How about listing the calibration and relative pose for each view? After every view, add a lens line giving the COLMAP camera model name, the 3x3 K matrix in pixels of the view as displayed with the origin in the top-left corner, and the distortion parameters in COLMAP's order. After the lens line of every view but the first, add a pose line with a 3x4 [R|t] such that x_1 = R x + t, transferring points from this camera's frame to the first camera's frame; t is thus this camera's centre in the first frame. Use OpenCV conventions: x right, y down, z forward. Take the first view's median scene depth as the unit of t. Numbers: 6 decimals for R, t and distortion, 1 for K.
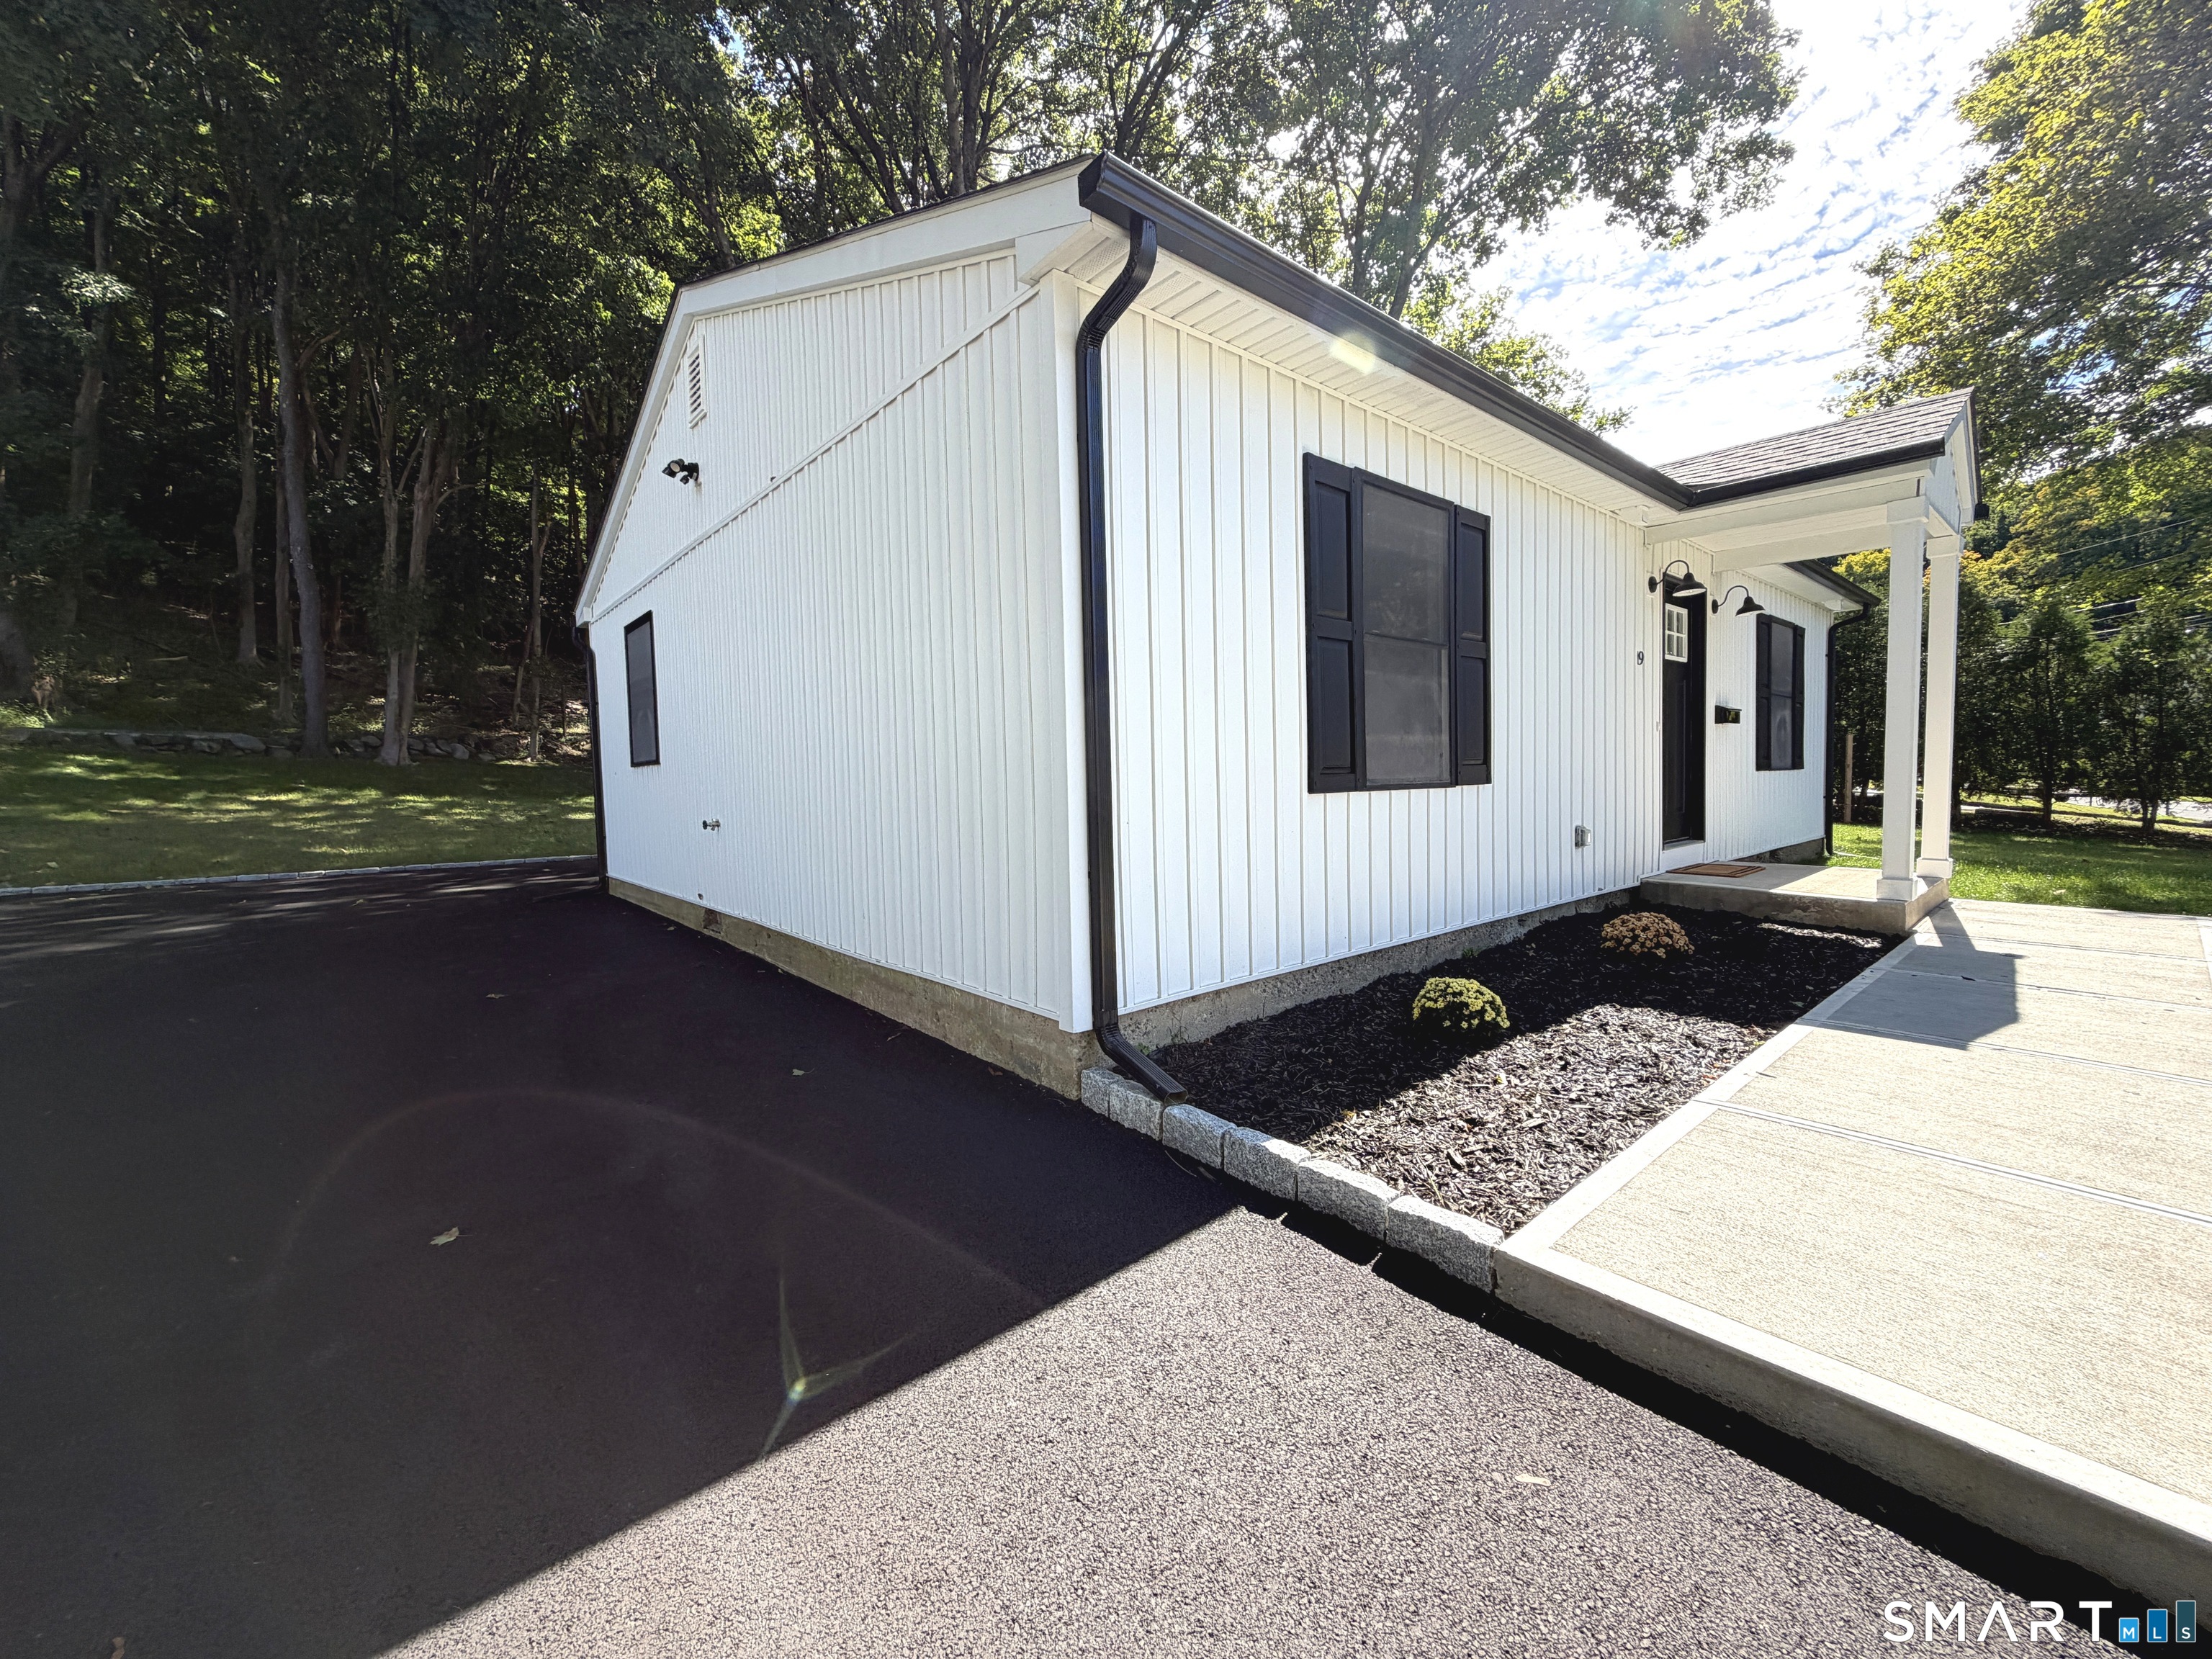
lens RADIAL K [[881.5, 0, 1103.6], [0, 881.5, 830.4], [0, 0, 1]] dist [0.000528, 0.000150]
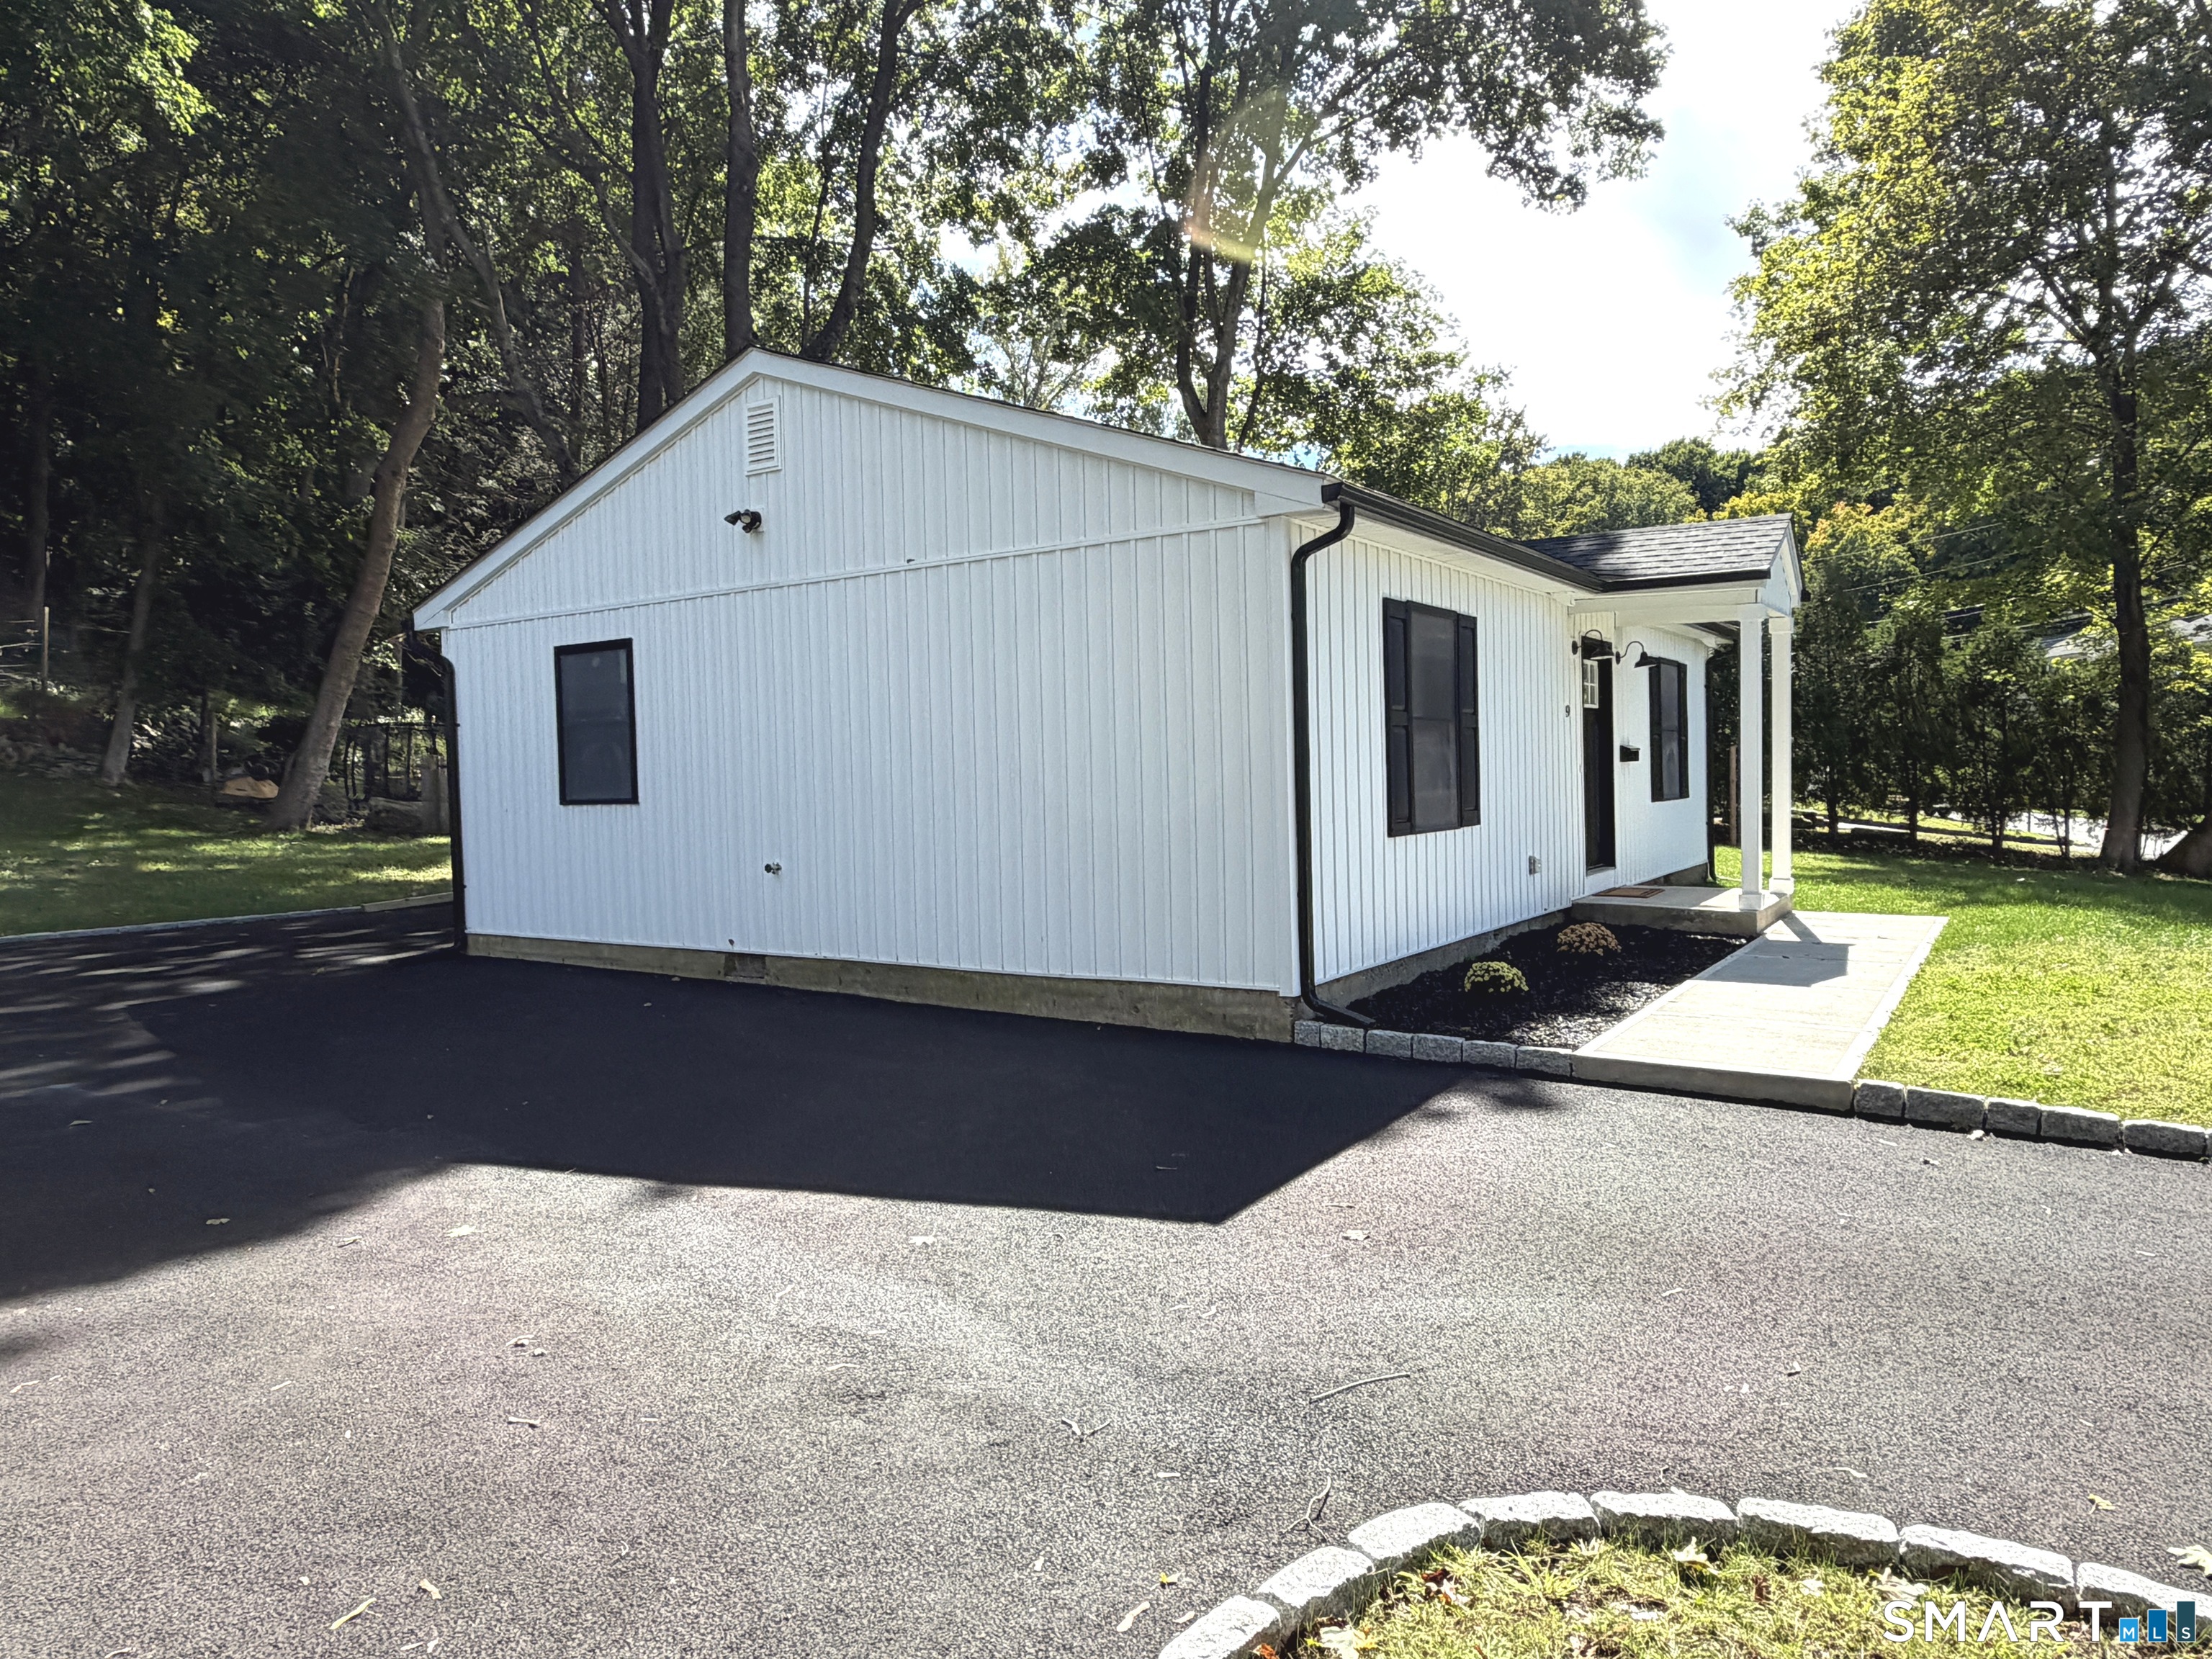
lens RADIAL K [[1425.1, 0, 1106.0], [0, 1425.1, 829.5], [0, 0, 1]] dist [0.003352, 0.000205]
pose [[0.961027, -0.009944, 0.276274, -0.446185], [0.016785, 0.999608, -0.022409, -0.006301], [-0.275943, 0.026173, 0.960818, -0.570518]]
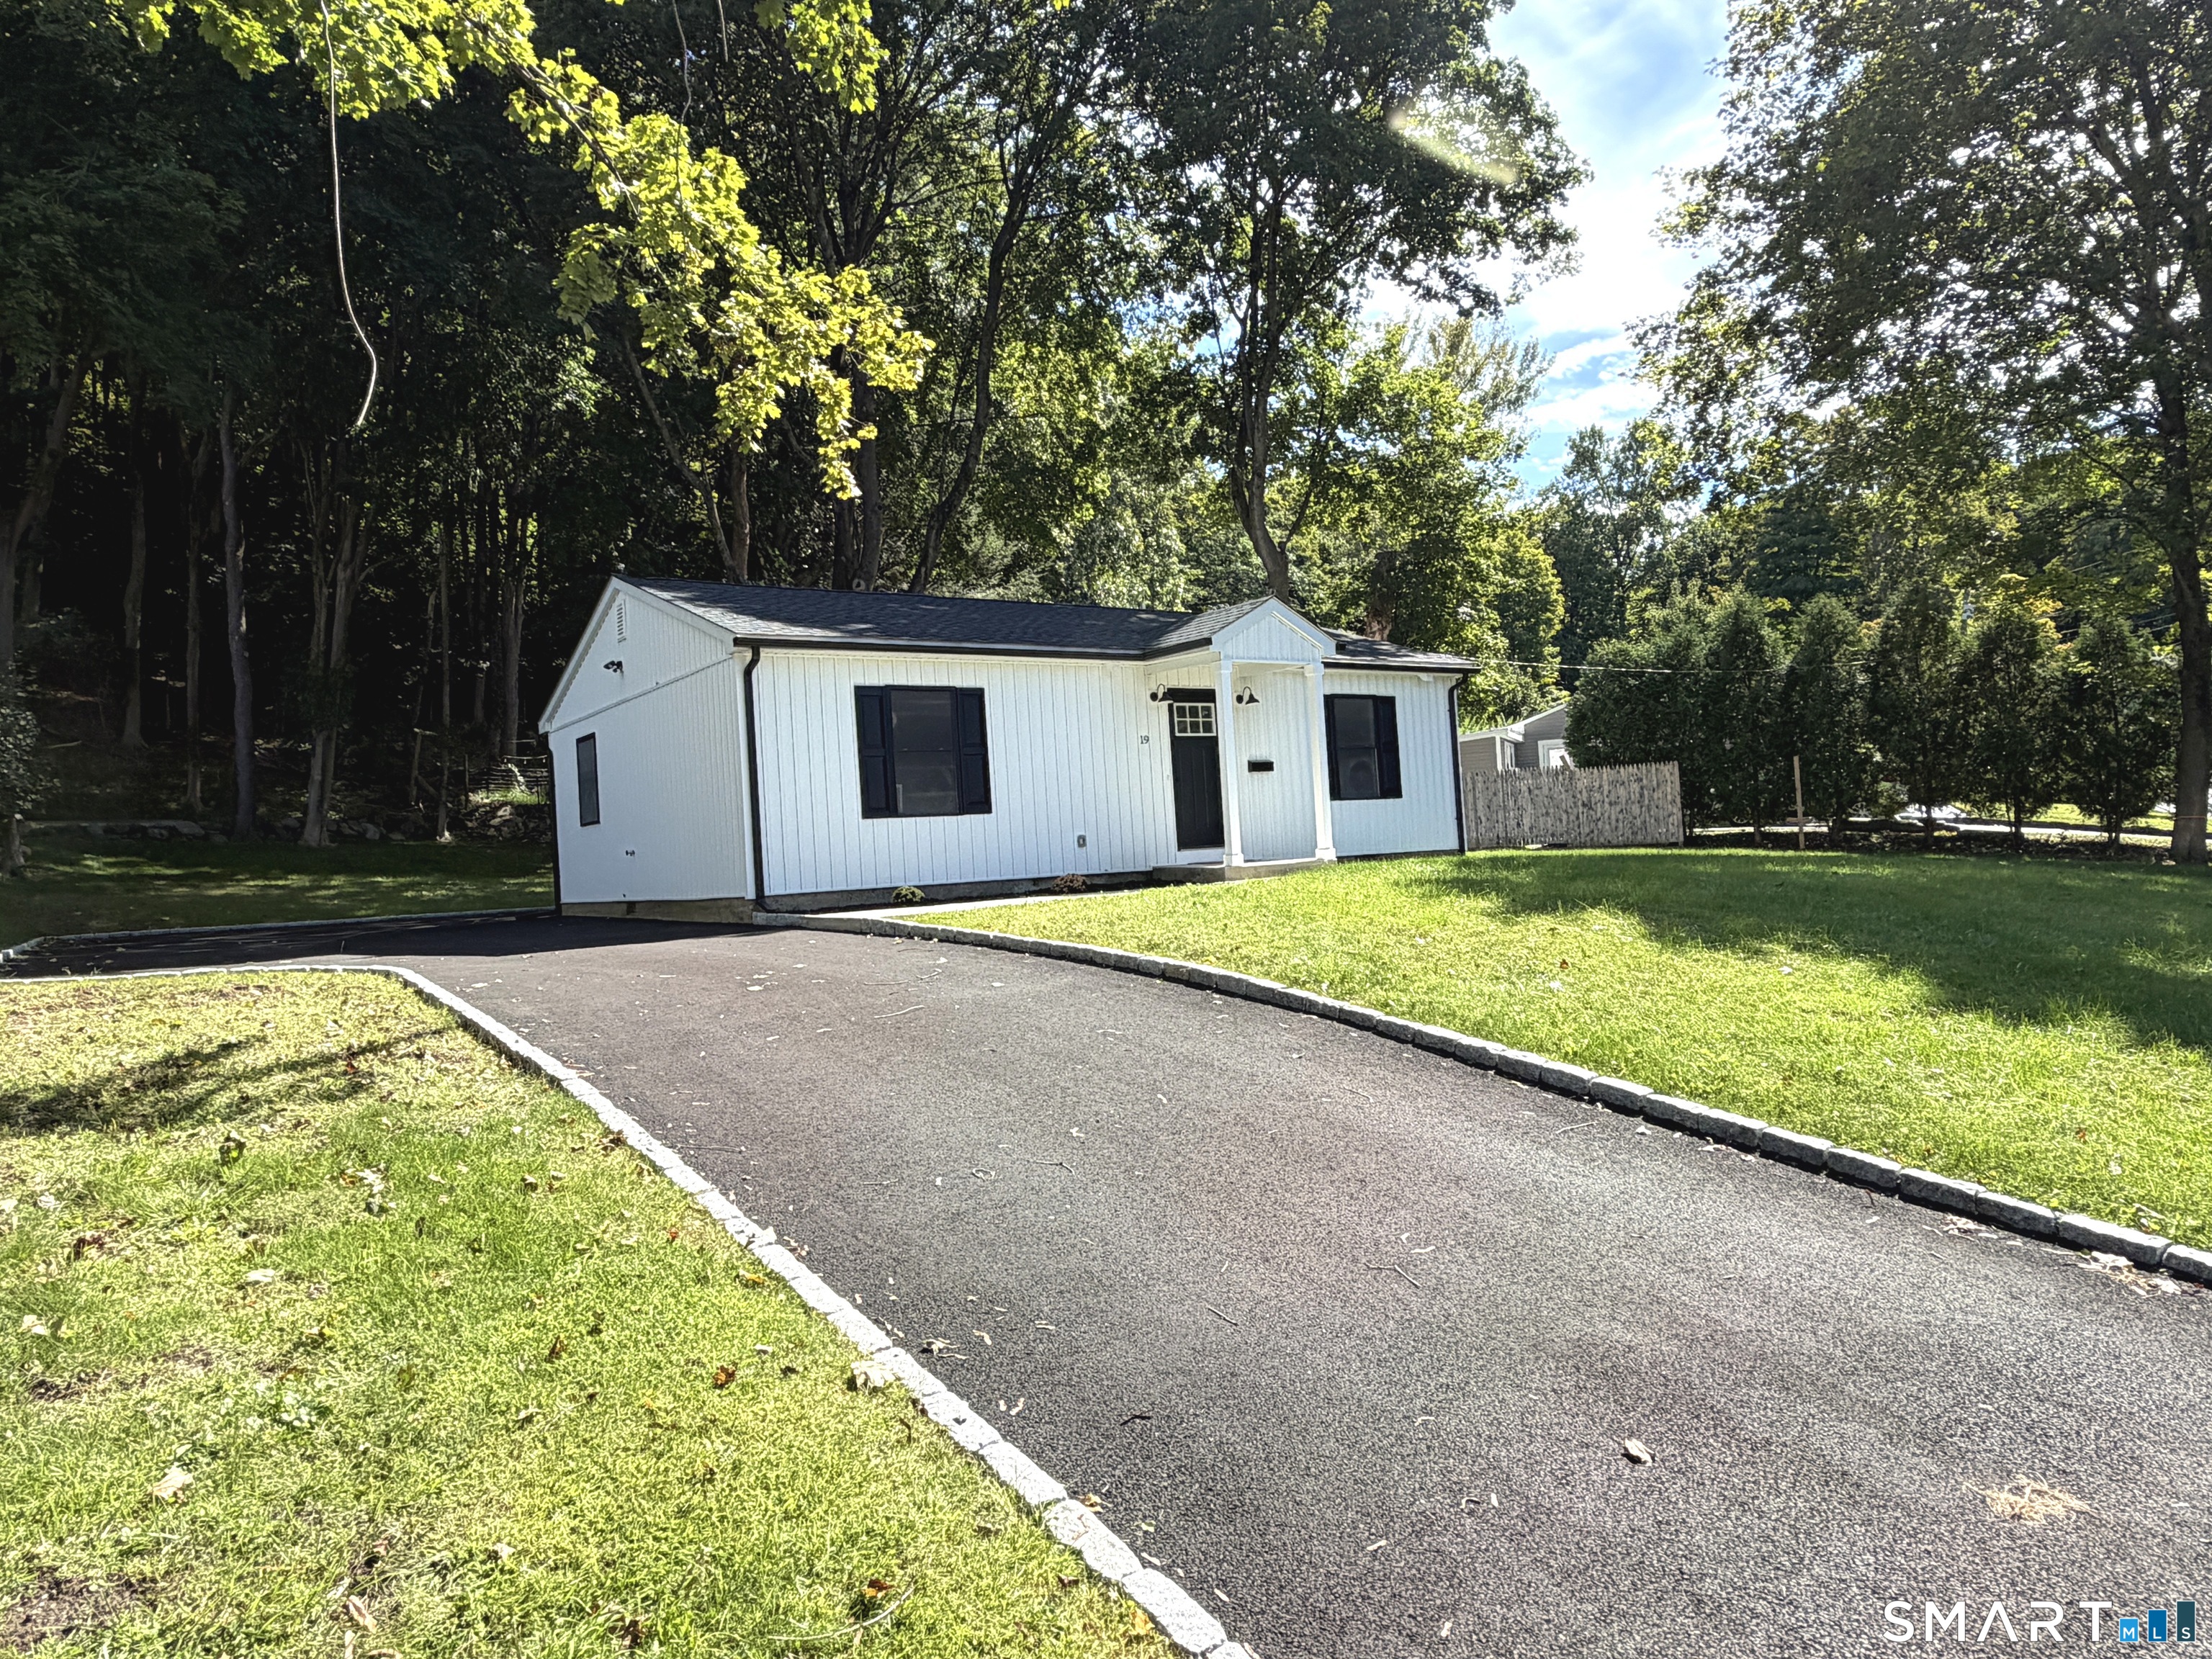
lens RADIAL K [[1425.1, 0, 1106.0], [0, 1425.1, 829.5], [0, 0, 1]] dist [0.003352, 0.000205]
pose [[0.995046, -0.039817, -0.091093, 0.696832], [0.033229, 0.996798, -0.072733, 0.164464], [0.093697, 0.069346, 0.993183, -1.593511]]
